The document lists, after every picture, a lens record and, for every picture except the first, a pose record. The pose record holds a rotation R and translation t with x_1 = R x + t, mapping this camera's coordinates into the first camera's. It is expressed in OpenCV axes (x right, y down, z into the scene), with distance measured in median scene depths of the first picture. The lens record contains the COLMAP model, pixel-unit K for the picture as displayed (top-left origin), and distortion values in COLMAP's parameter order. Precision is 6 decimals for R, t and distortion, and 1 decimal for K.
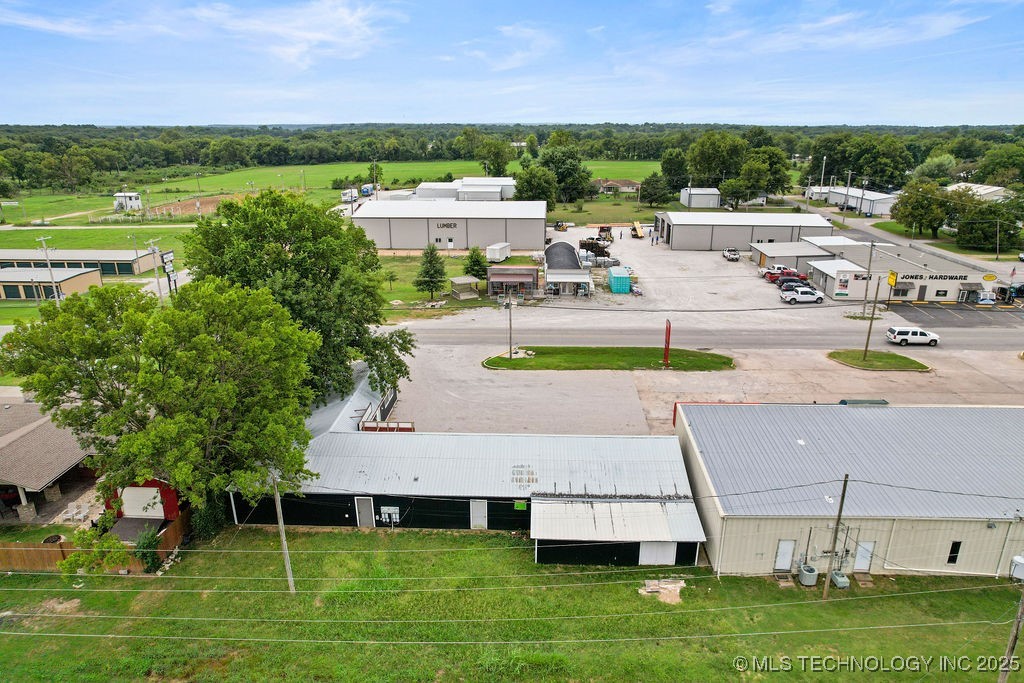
lens RADIAL K [[653.6, 0, 514.7], [0, 653.6, 342.6], [0, 0, 1]] dist [-0.053869, 0.043450]
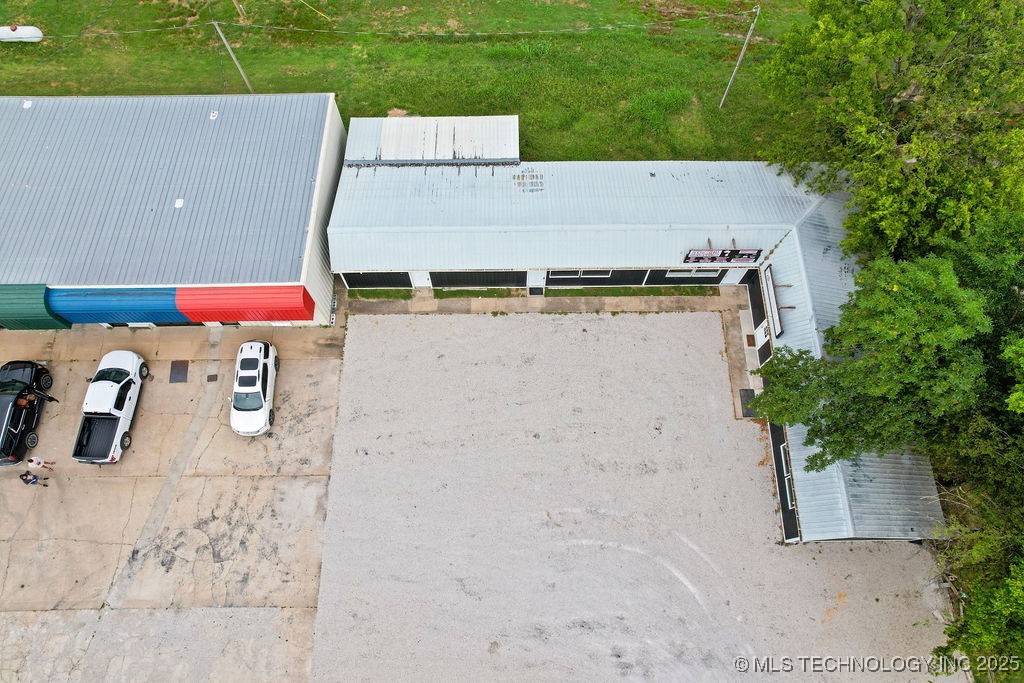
lens RADIAL K [[653.6, 0, 513.0], [0, 653.6, 333.9], [0, 0, 1]] dist [-0.053869, 0.043450]
pose [[-0.998837, 0.043517, -0.020746, 0.035411], [-0.018664, 0.047719, 0.998686, -0.369393], [0.044450, 0.997912, -0.046852, 0.712741]]
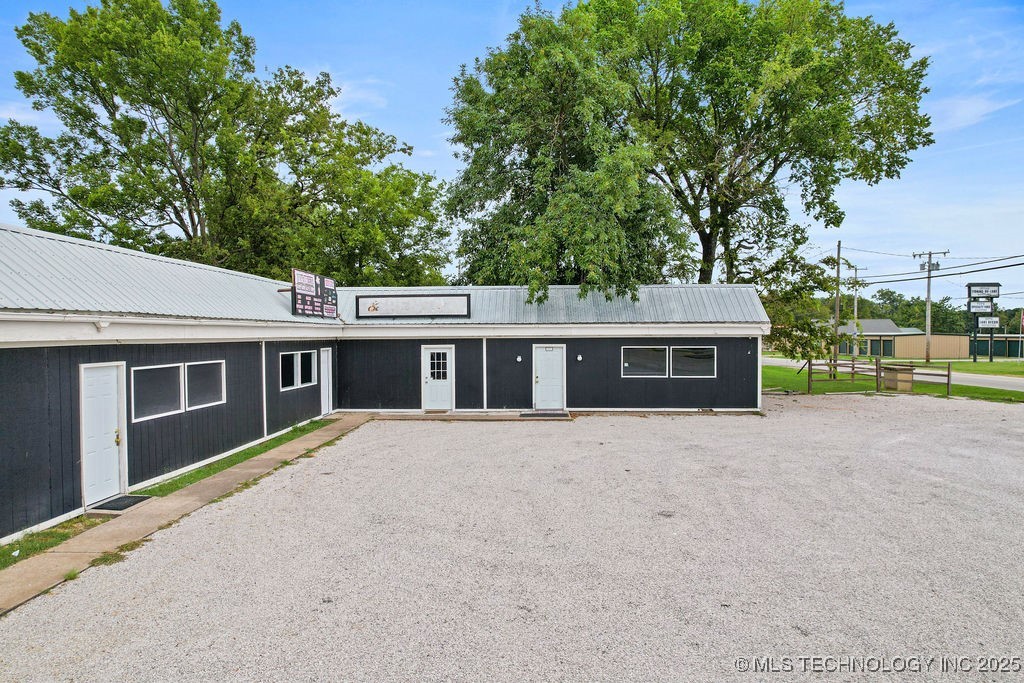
lens RADIAL K [[653.6, 0, 516.9], [0, 653.6, 340.9], [0, 0, 1]] dist [-0.053869, 0.043450]
pose [[0.003568, 0.008530, -0.999957, 0.142274], [-0.316637, 0.948521, 0.006962, 0.075252], [0.948540, 0.316598, 0.006085, 0.724956]]
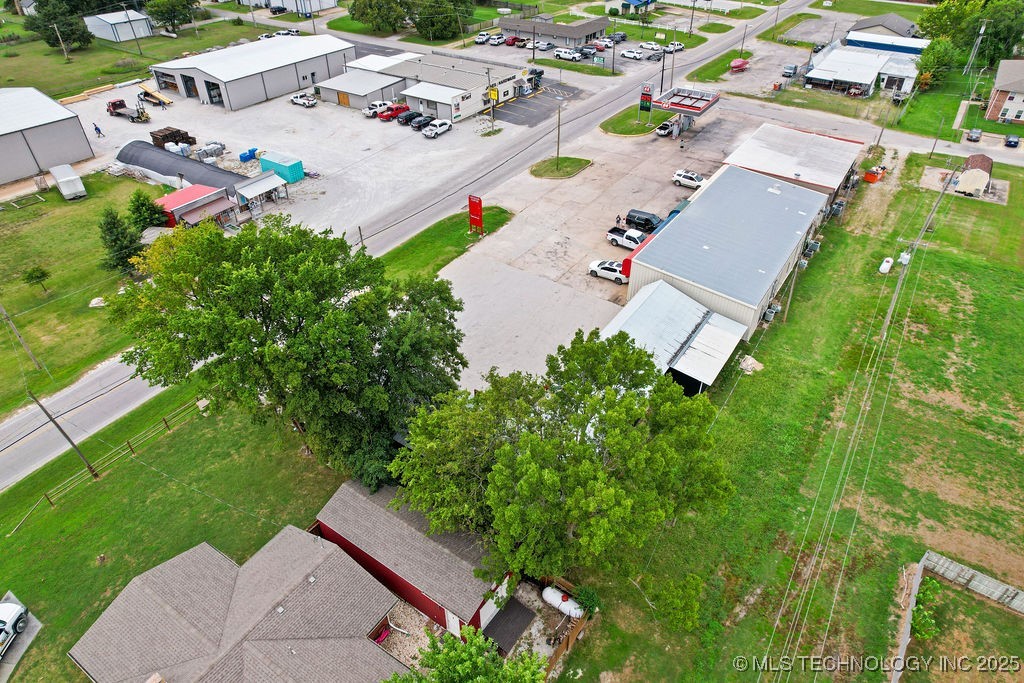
lens RADIAL K [[653.6, 0, 513.3], [0, 653.6, 346.1], [0, 0, 1]] dist [-0.053869, 0.043450]
pose [[0.525786, -0.520955, 0.672425, -0.582967], [0.274082, 0.852111, 0.445854, -0.278896], [-0.805251, -0.050124, 0.590812, 0.252976]]
